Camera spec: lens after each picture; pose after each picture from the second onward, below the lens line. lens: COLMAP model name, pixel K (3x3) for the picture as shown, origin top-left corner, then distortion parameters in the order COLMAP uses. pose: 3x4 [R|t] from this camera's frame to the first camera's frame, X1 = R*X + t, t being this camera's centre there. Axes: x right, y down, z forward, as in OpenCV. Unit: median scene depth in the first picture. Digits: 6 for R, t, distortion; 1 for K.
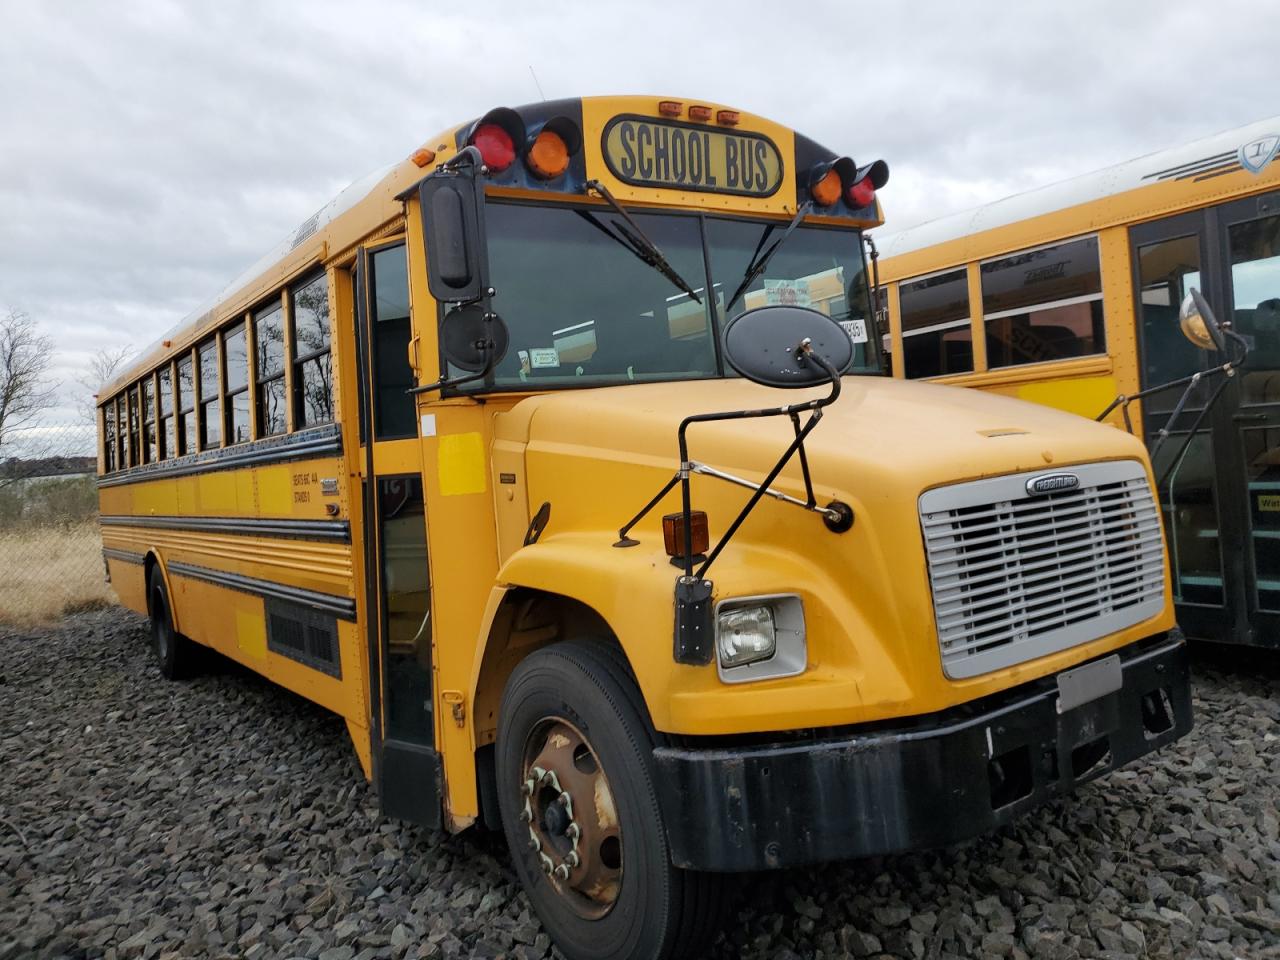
lens RADIAL K [[1021.0, 0, 642.6], [0, 1021.0, 445.1], [0, 0, 1]] dist [0.040209, -0.002608]
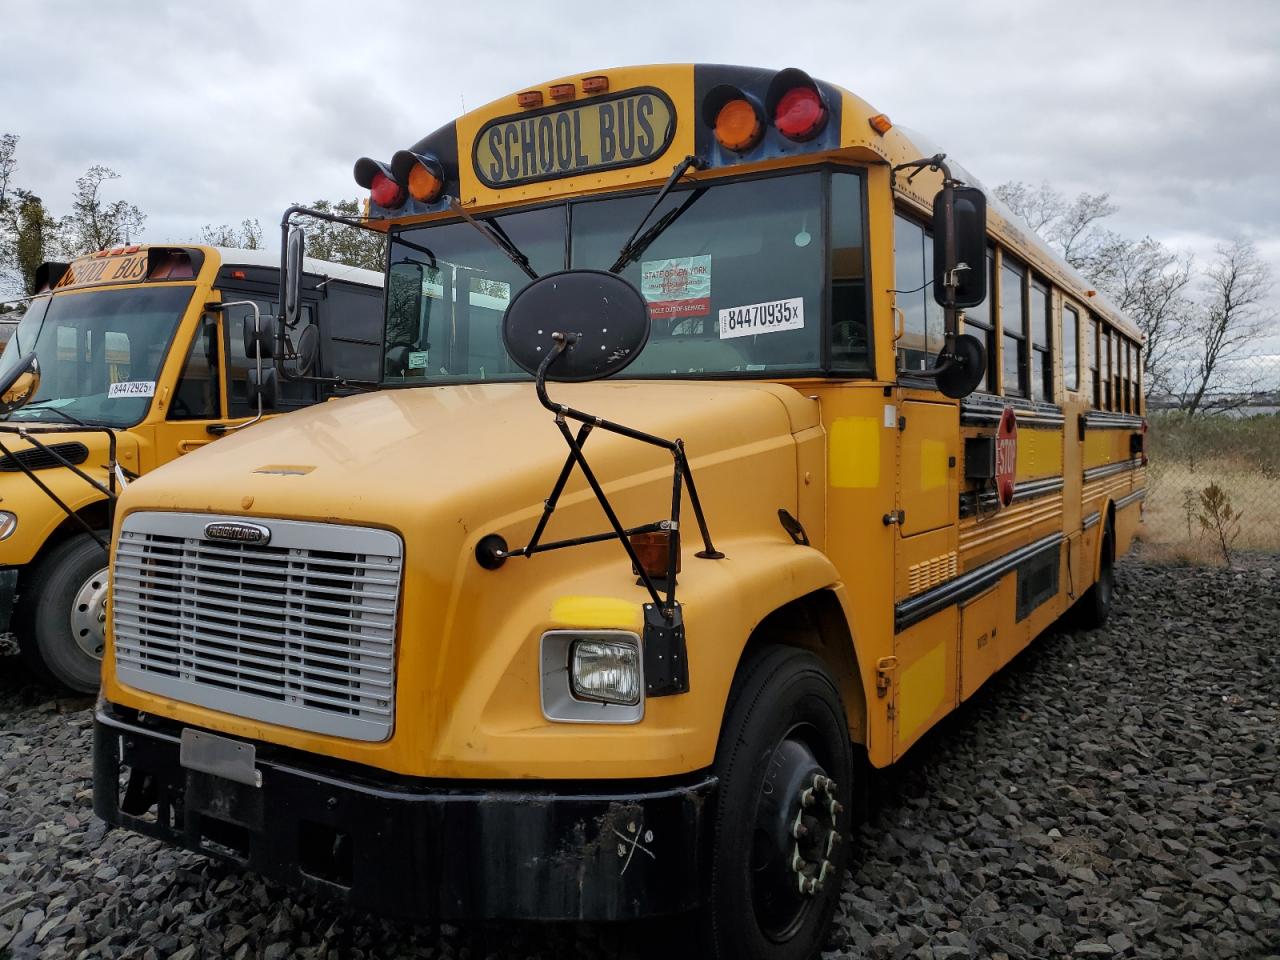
lens RADIAL K [[999.3, 0, 656.2], [0, 999.3, 475.3], [0, 0, 1]] dist [-0.028130, -0.004472]
pose [[0.374882, 0.125313, -0.918564, 0.986592], [-0.032369, 0.991987, 0.122119, -0.095817], [0.926507, -0.016047, 0.375934, 0.759593]]
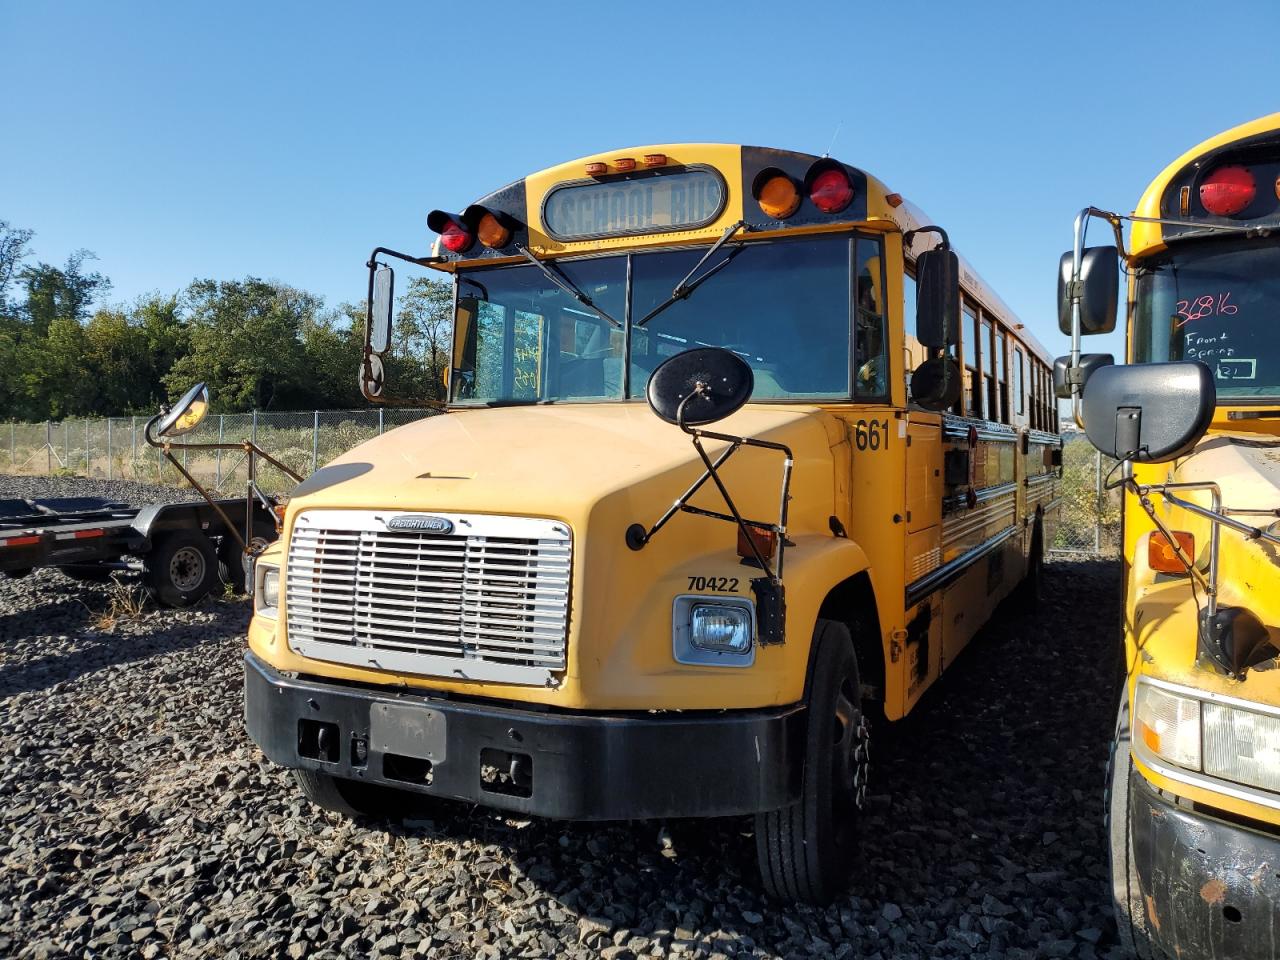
lens RADIAL K [[969.7, 0, 640.0], [0, 969.7, 480.0], [0, 0, 1]] dist [-0.005958, -0.000965]
pose [[0.448888, 0.107647, -0.887080, 1.065874], [-0.036646, 0.994100, 0.102089, -0.093418], [0.892836, -0.013319, 0.450184, 0.558714]]
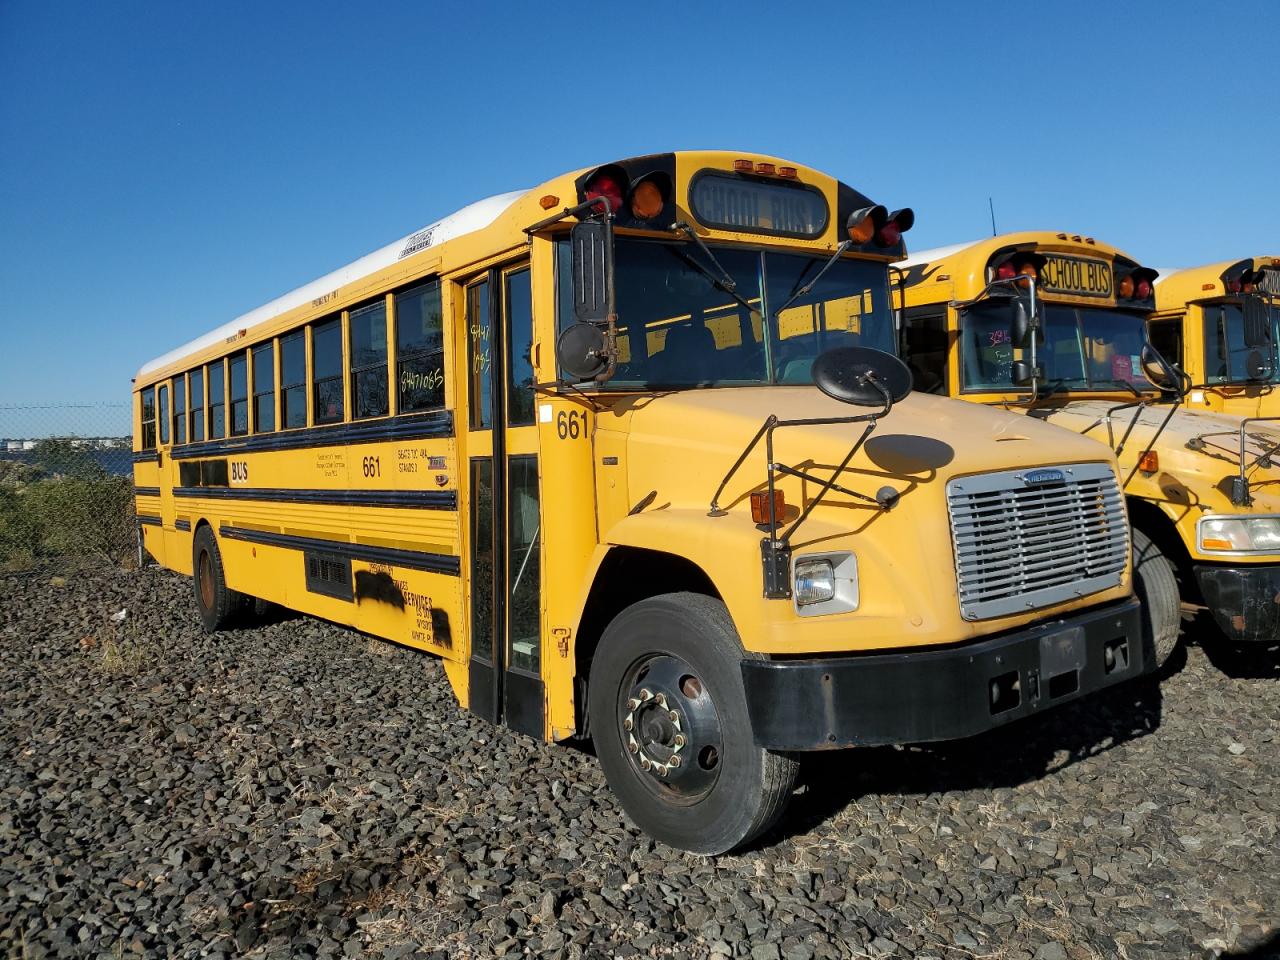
lens RADIAL K [[992.6, 0, 629.8], [0, 992.6, 466.2], [0, 0, 1]] dist [0.012592, -0.003239]
pose [[0.999386, 0.034588, 0.005528, -0.101737], [-0.034728, 0.999016, 0.027594, 0.004635], [-0.004568, -0.027769, 0.999604, -0.195982]]
